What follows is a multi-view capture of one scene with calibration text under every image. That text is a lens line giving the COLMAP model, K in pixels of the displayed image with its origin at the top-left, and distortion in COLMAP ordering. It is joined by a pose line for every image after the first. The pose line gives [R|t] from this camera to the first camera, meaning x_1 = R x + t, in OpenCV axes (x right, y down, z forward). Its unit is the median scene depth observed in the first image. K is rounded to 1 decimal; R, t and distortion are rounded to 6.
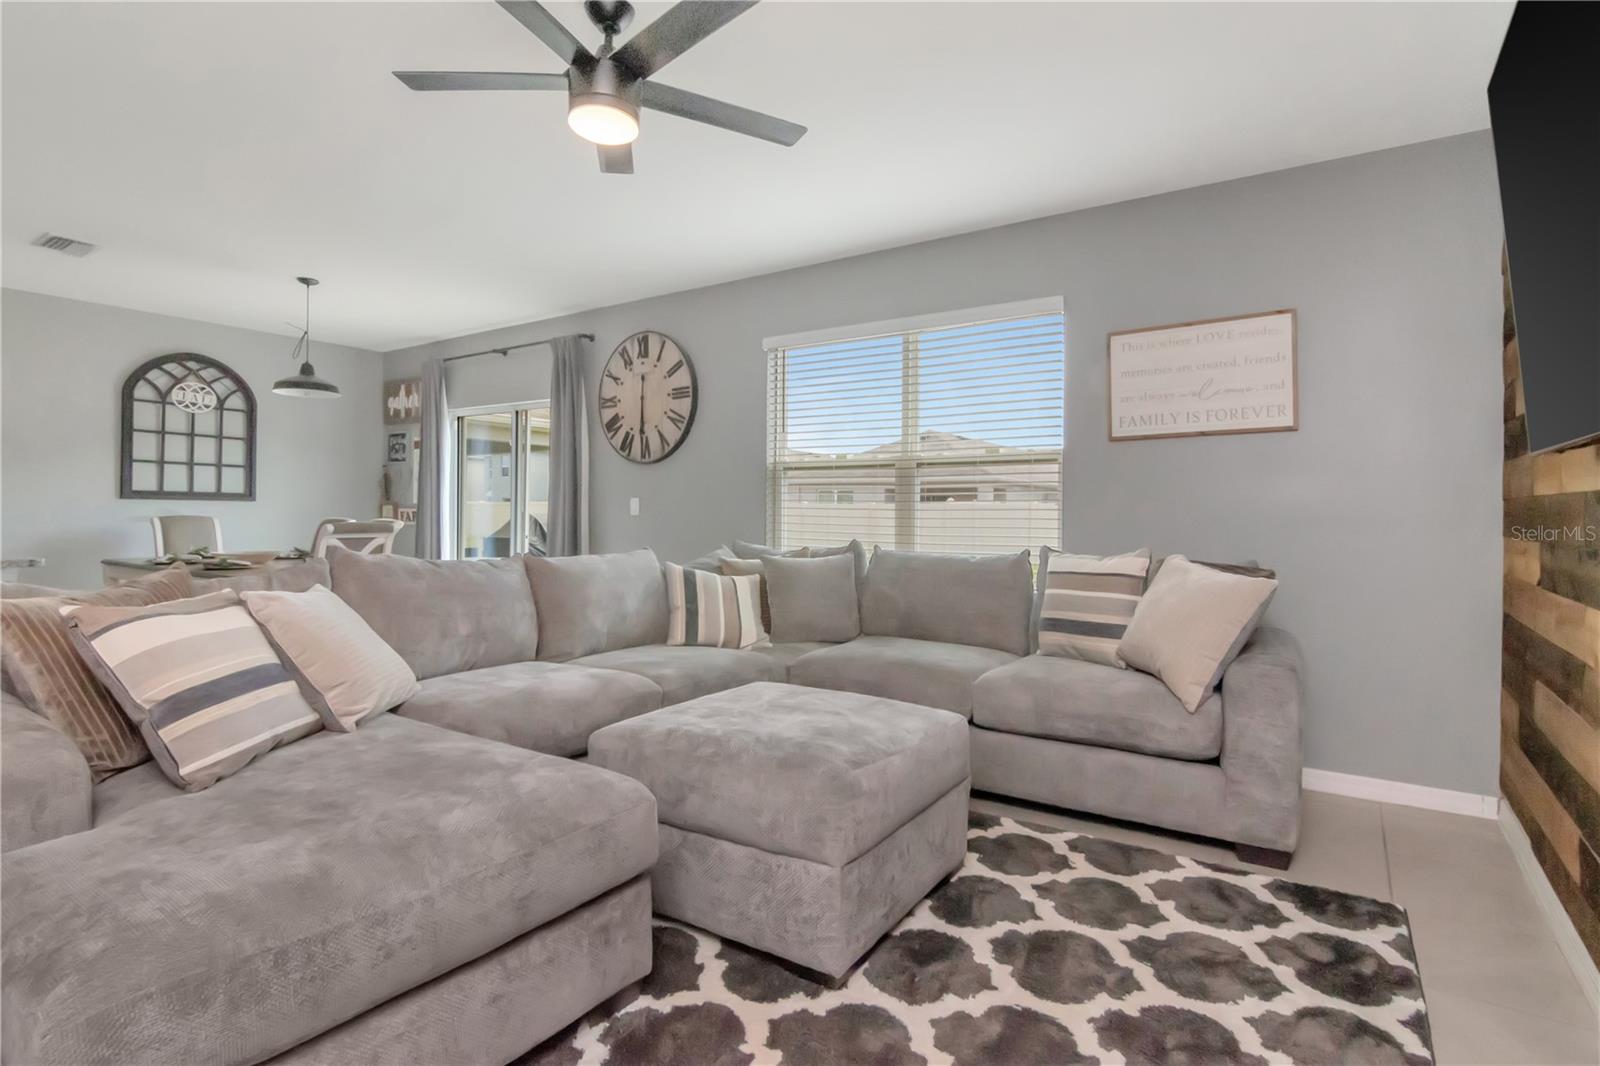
lens RADIAL K [[790.7, 0, 804.8], [0, 790.7, 523.0], [0, 0, 1]] dist [-0.011314, -0.000486]
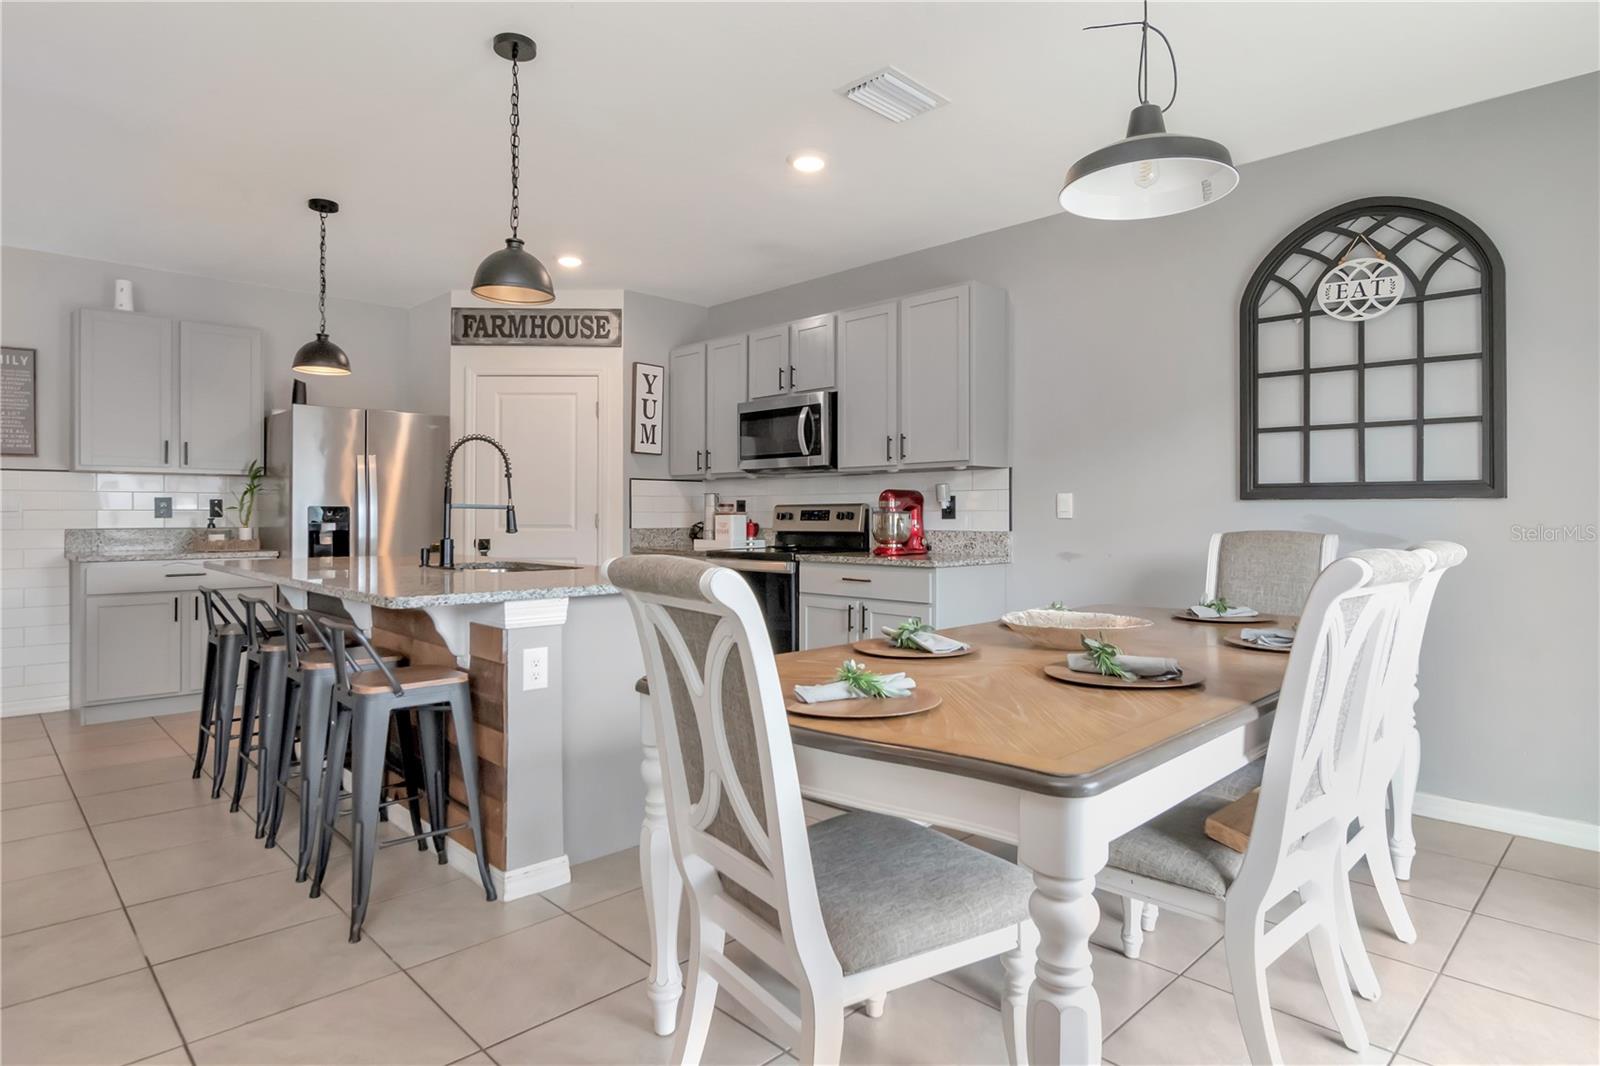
lens RADIAL K [[878.6, 0, 805.6], [0, 878.6, 513.0], [0, 0, 1]] dist [0.000740, -0.010942]
pose [[-0.193006, -0.010567, -0.981141, -0.180292], [-0.012756, 0.999885, -0.008259, -0.012033], [0.981115, 0.010922, -0.193119, 0.786315]]
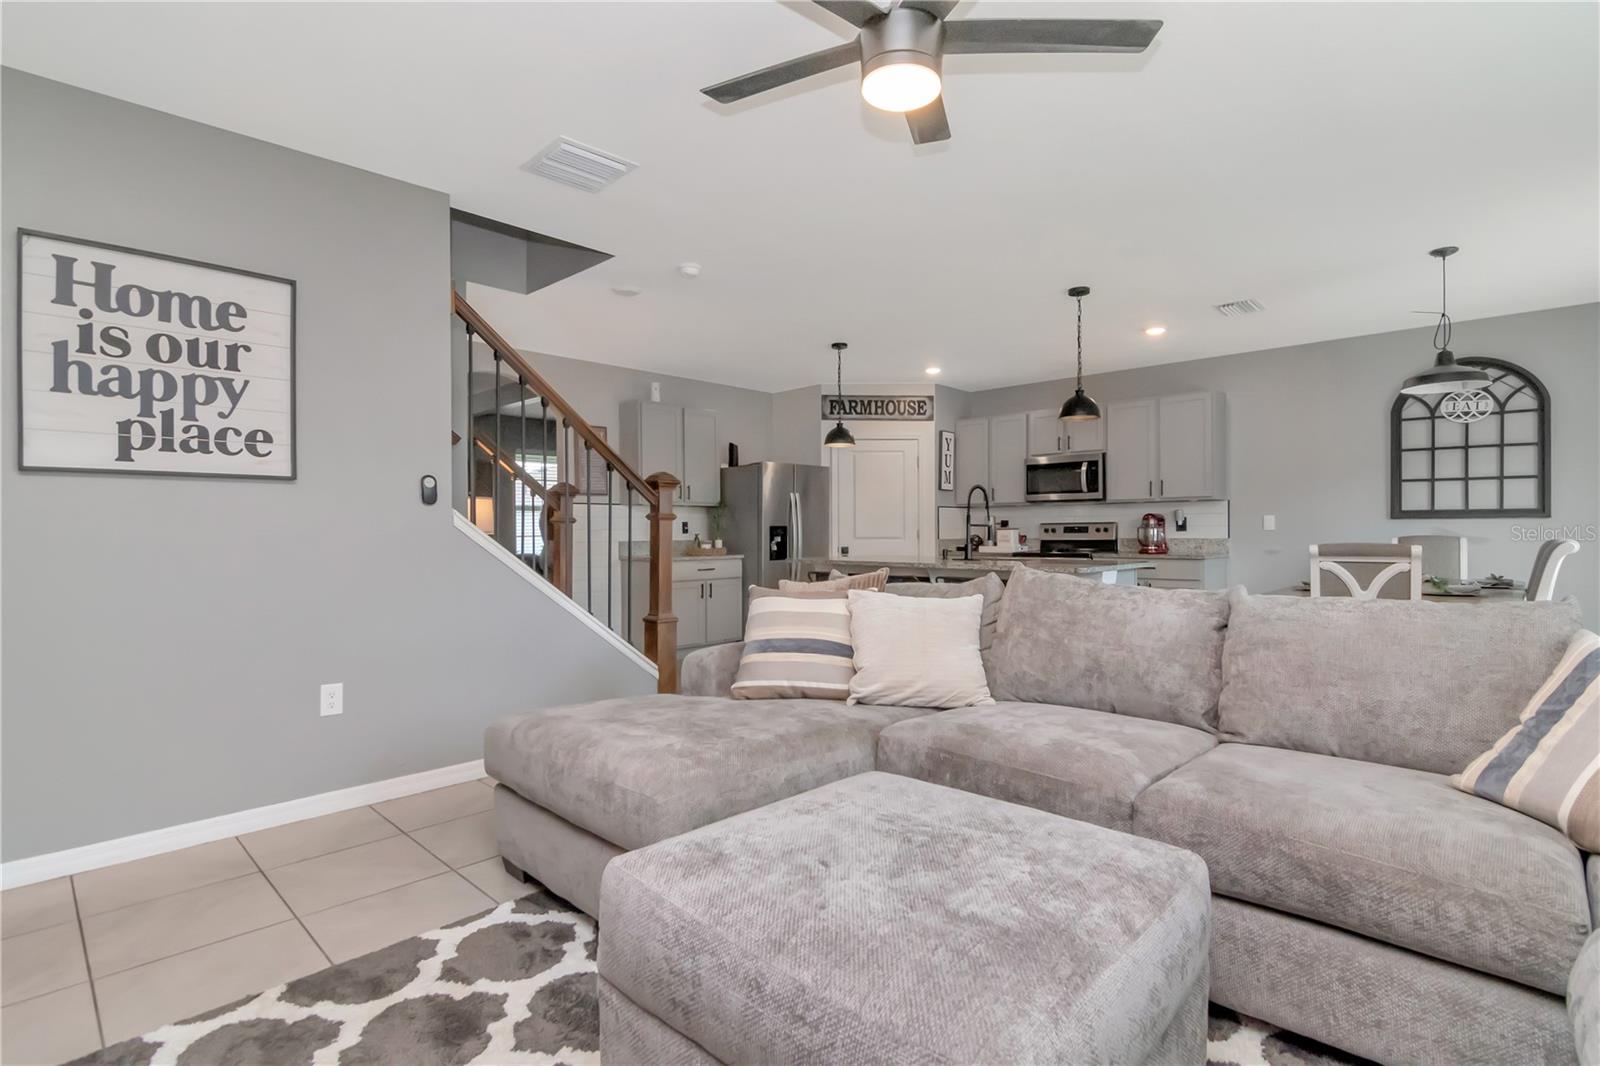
lens RADIAL K [[783.7, 0, 807.4], [0, 783.7, 532.3], [0, 0, 1]] dist [0.013283, -0.011591]
pose [[-0.158696, -0.005797, -0.987310, 0.250666], [-0.006170, 0.999969, -0.004879, -0.004210], [0.987308, 0.005317, -0.158727, 0.398864]]
